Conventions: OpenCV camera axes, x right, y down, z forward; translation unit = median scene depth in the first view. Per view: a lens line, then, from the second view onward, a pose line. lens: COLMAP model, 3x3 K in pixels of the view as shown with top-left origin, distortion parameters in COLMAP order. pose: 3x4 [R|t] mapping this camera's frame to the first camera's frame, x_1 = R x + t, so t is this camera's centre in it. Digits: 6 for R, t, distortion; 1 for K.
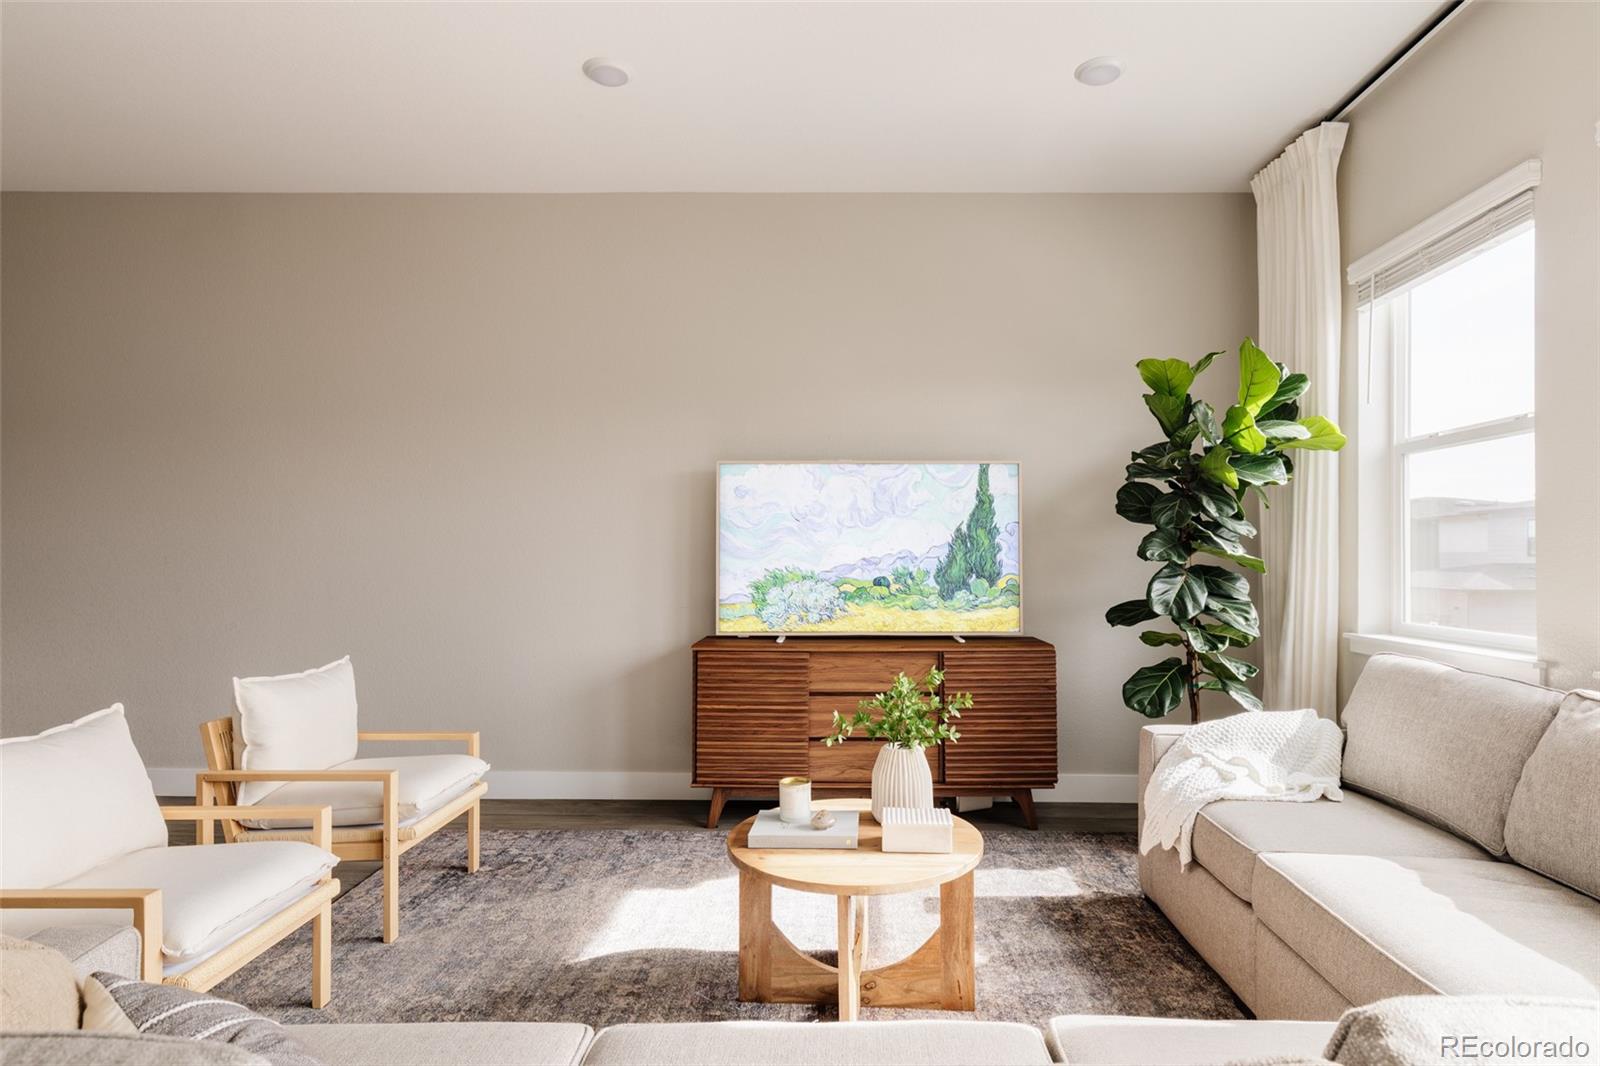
lens RADIAL K [[861.0, 0, 864.9], [0, 861.0, 549.9], [0, 0, 1]] dist [-0.003525, -0.000635]
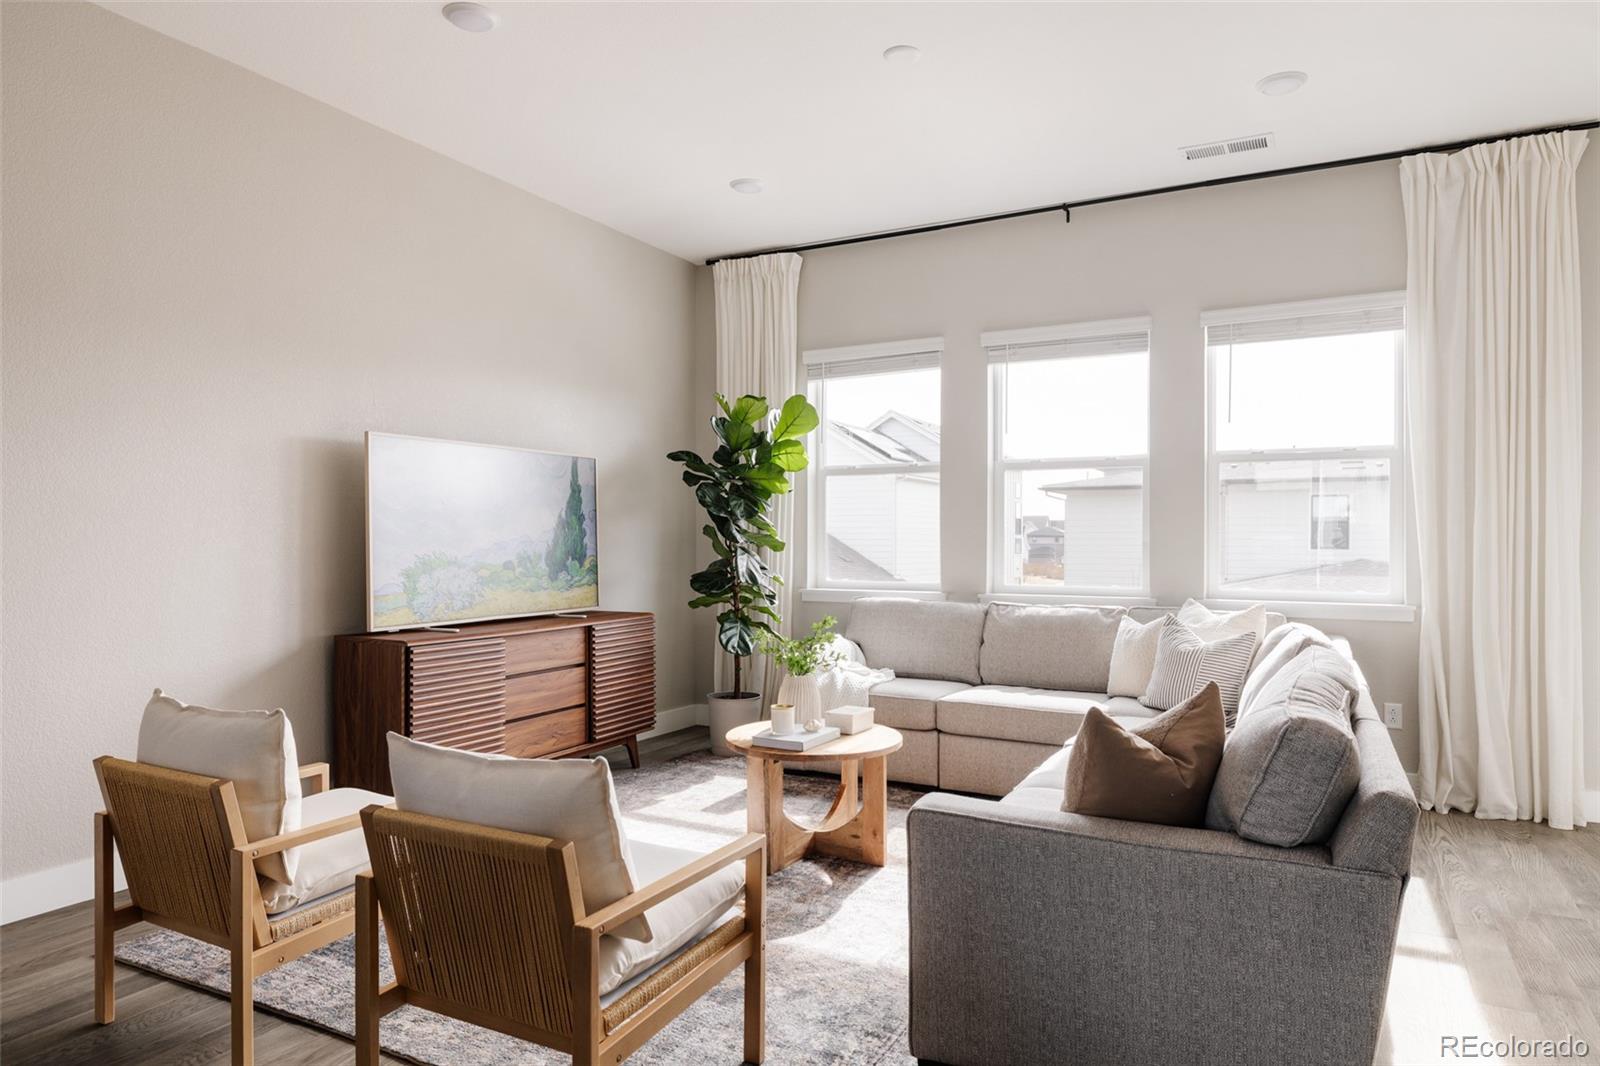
lens RADIAL K [[996.1, 0, 797.3], [0, 996.1, 532.3], [0, 0, 1]] dist [0.004776, -0.001298]
pose [[0.459041, 0.003948, 0.888406, -0.876420], [-0.005094, 0.999985, -0.001812, -0.002117], [-0.888401, -0.003693, 0.459054, 0.152364]]
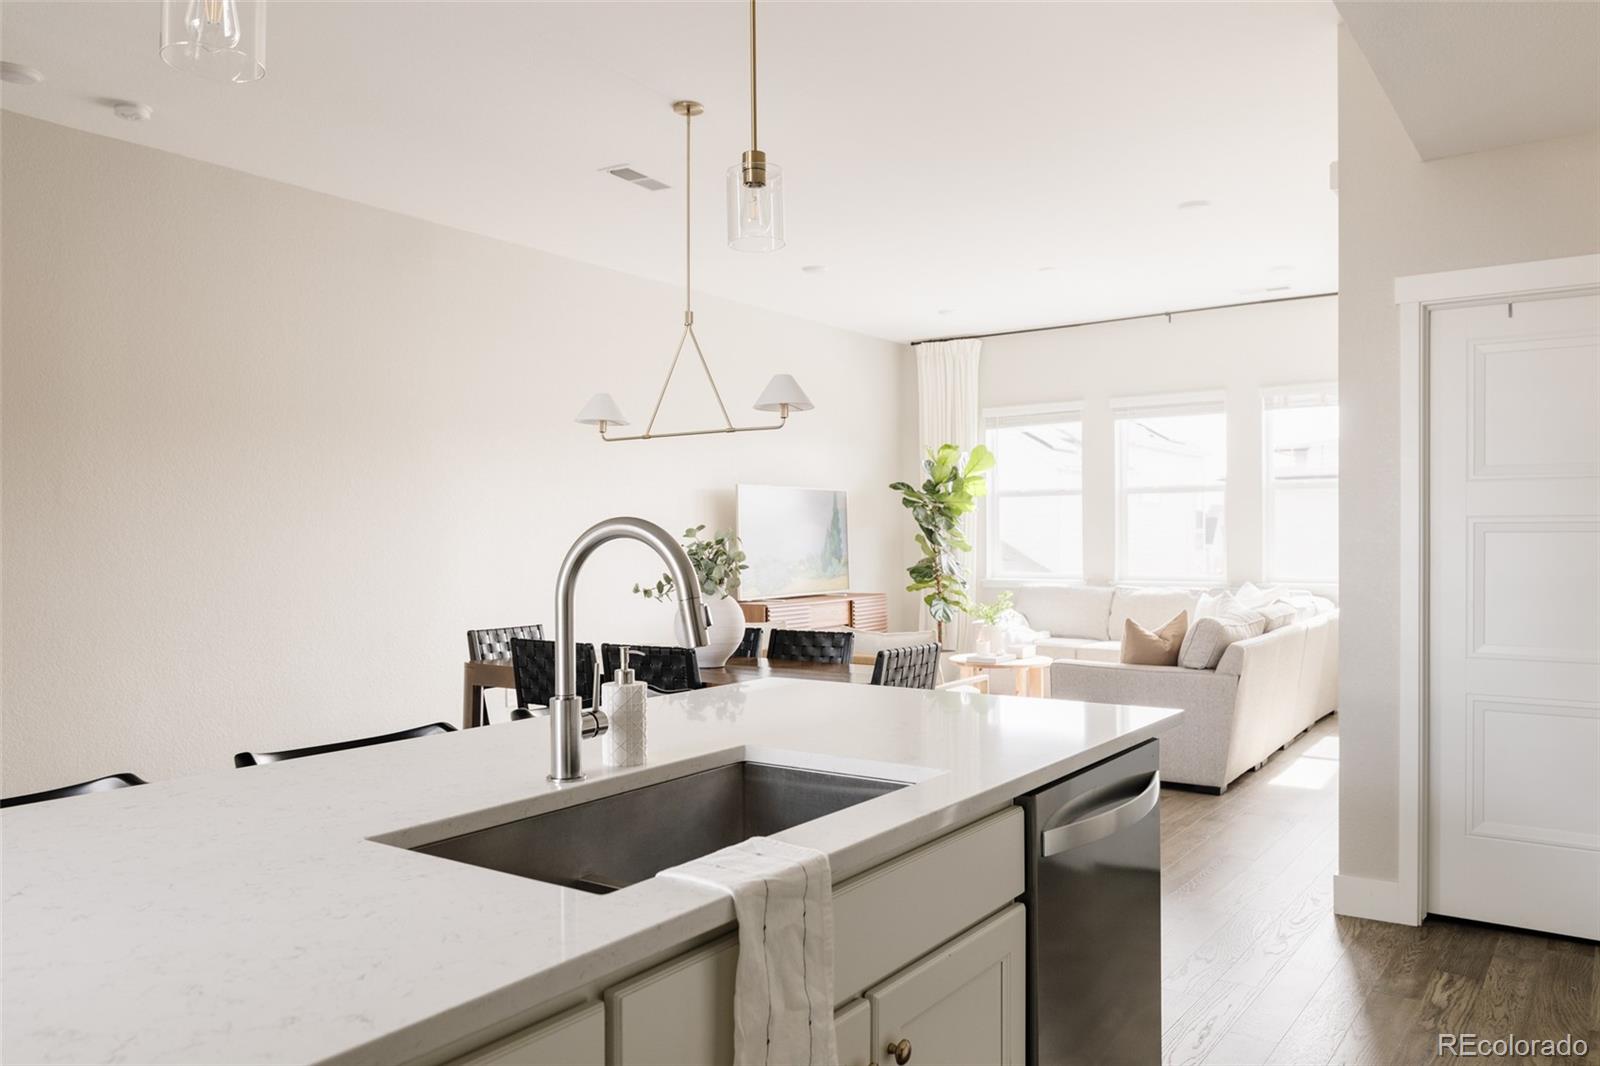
lens RADIAL K [[1140.4, 0, 828.4], [0, 1140.4, 545.7], [0, 0, 1]] dist [0.014512, -0.019352]
pose [[0.547770, -0.013563, 0.836519, -1.747807], [0.003159, 0.999895, 0.014143, -0.024496], [-0.836623, -0.005105, 0.547755, -0.217332]]
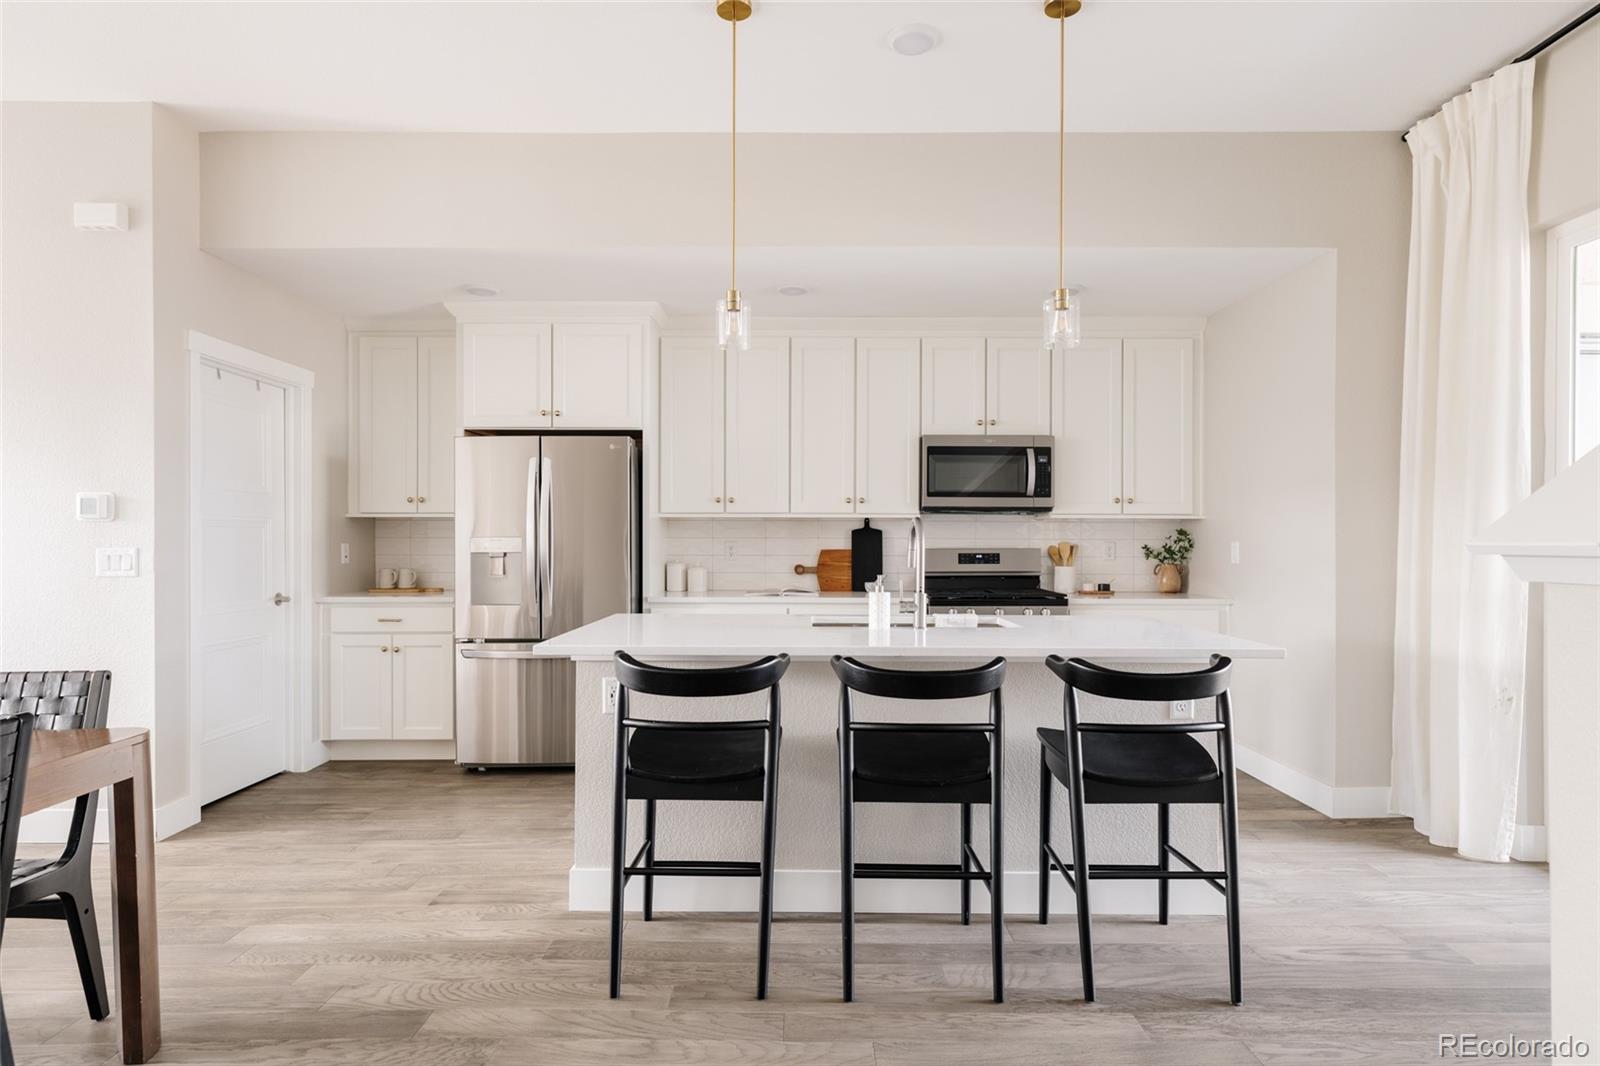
lens RADIAL K [[871.5, 0, 789.3], [0, 871.5, 541.9], [0, 0, 1]] dist [0.023469, 0.003198]
pose [[-0.999873, -0.005222, 0.015085, -1.375110], [-0.005299, 0.999973, -0.005052, -0.002701], [-0.015059, -0.005131, -0.999873, 0.802889]]
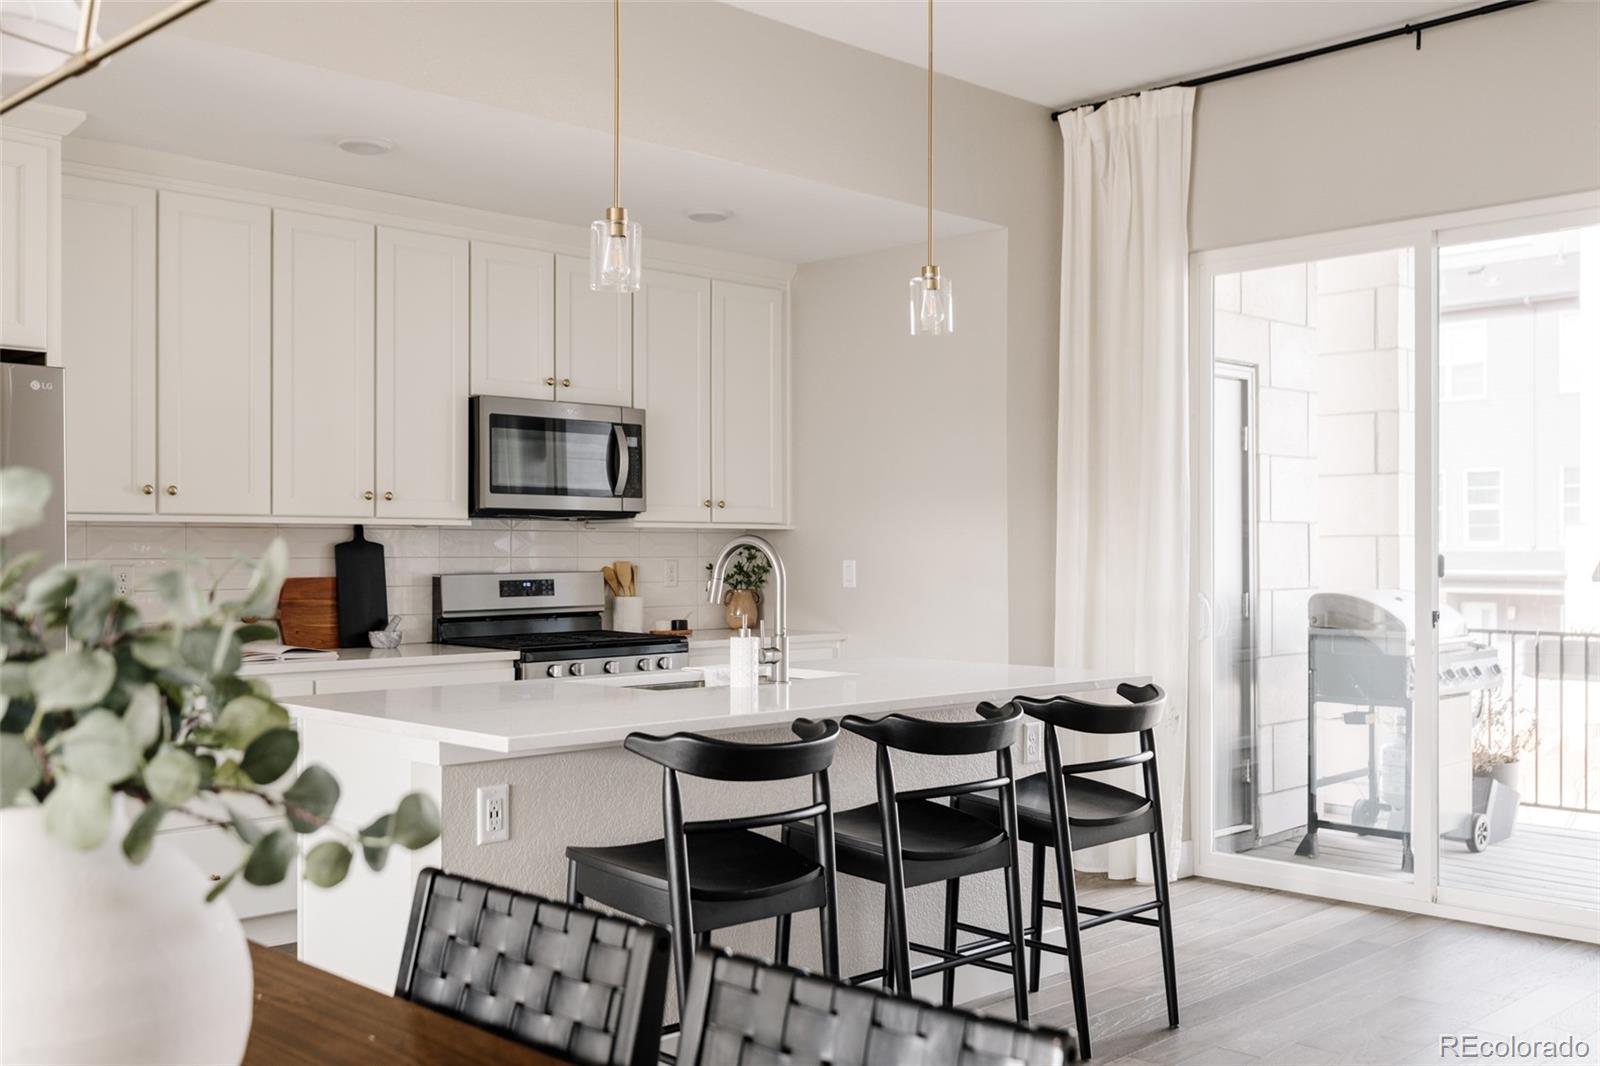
lens RADIAL K [[1647.7, 0, 795.2], [0, 1647.7, 542.9], [0, 0, 1]] dist [0.051469, 0.000000]
pose [[-0.719710, -0.003269, -0.694267, -0.737913], [0.003402, 0.999960, -0.008235, -0.015129], [0.694266, -0.008289, -0.719671, 0.827086]]
